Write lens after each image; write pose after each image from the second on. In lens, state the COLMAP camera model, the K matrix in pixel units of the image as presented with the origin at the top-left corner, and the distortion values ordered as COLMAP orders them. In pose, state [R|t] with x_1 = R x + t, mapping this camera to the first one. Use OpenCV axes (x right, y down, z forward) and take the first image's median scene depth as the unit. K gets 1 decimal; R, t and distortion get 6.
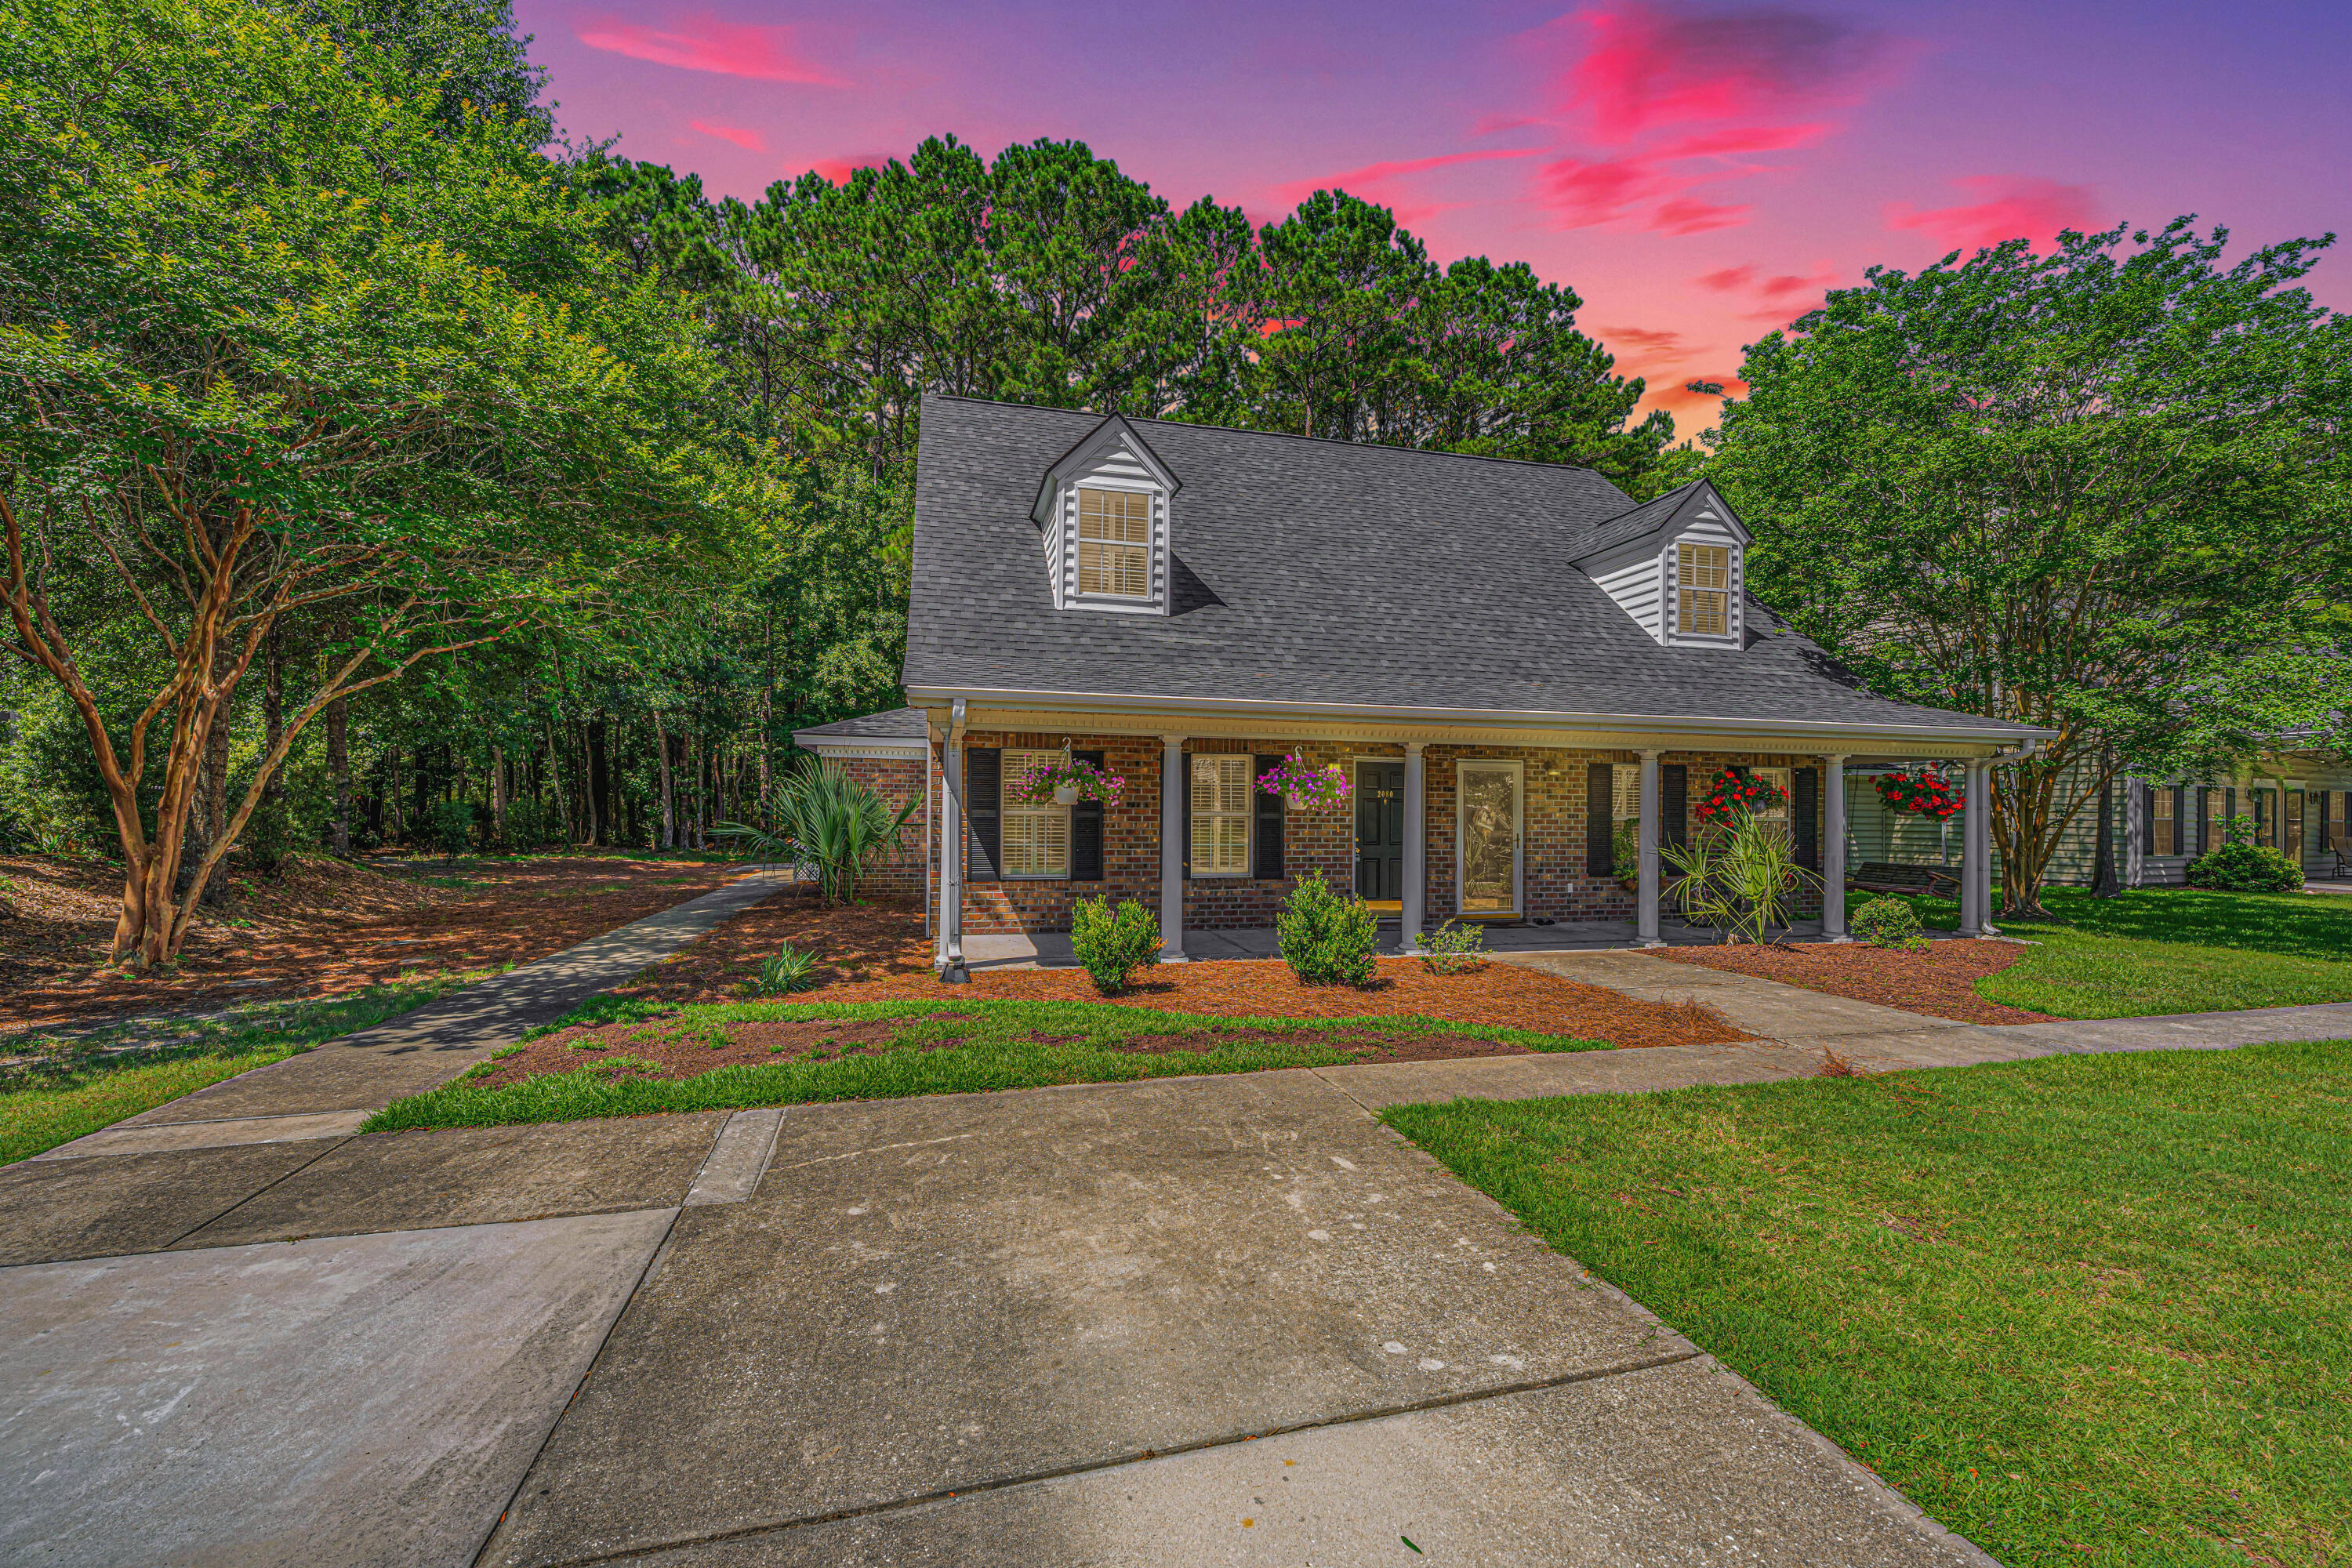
lens RADIAL K [[982.3, 0, 1171.4], [0, 982.3, 770.5], [0, 0, 1]] dist [0.000359, 0.000298]
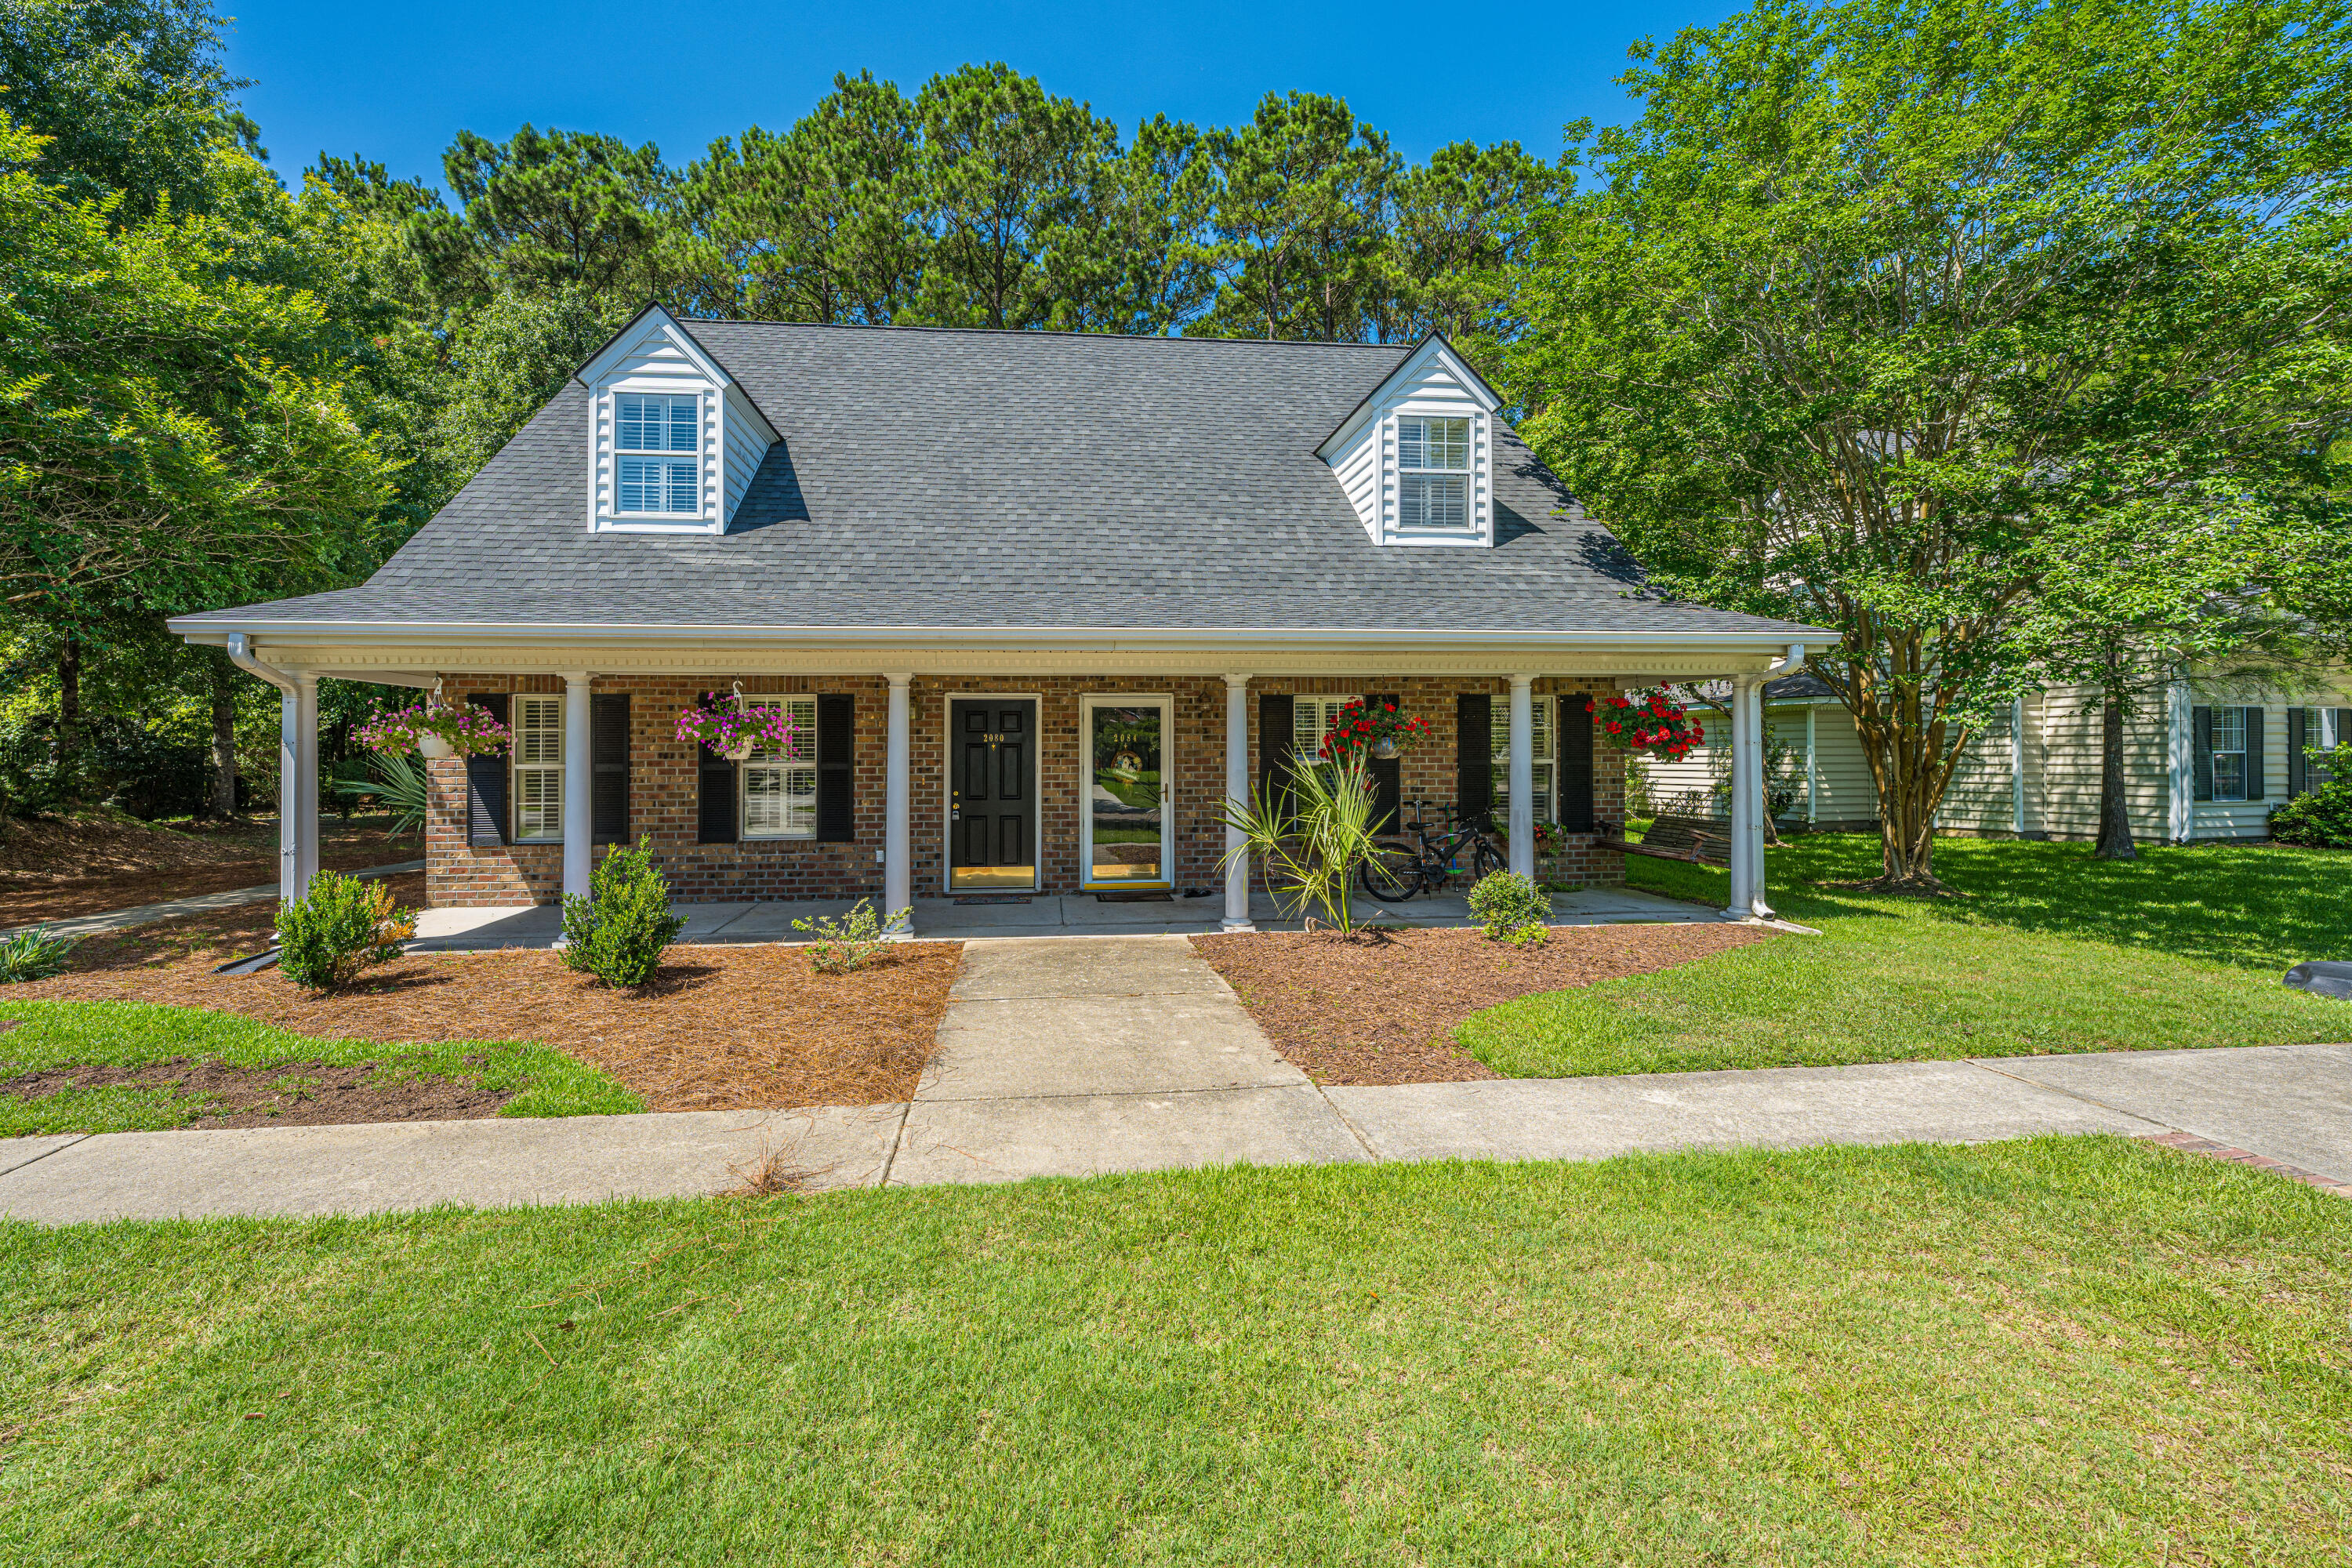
lens RADIAL K [[973.9, 0, 1172.8], [0, 973.9, 717.8], [0, 0, 1]] dist [-0.000098, 0.000186]
pose [[0.987888, -0.020966, -0.153746, 0.479216], [0.020909, 0.999779, -0.001989, 0.011520], [0.153754, -0.001250, 0.988108, 0.206345]]
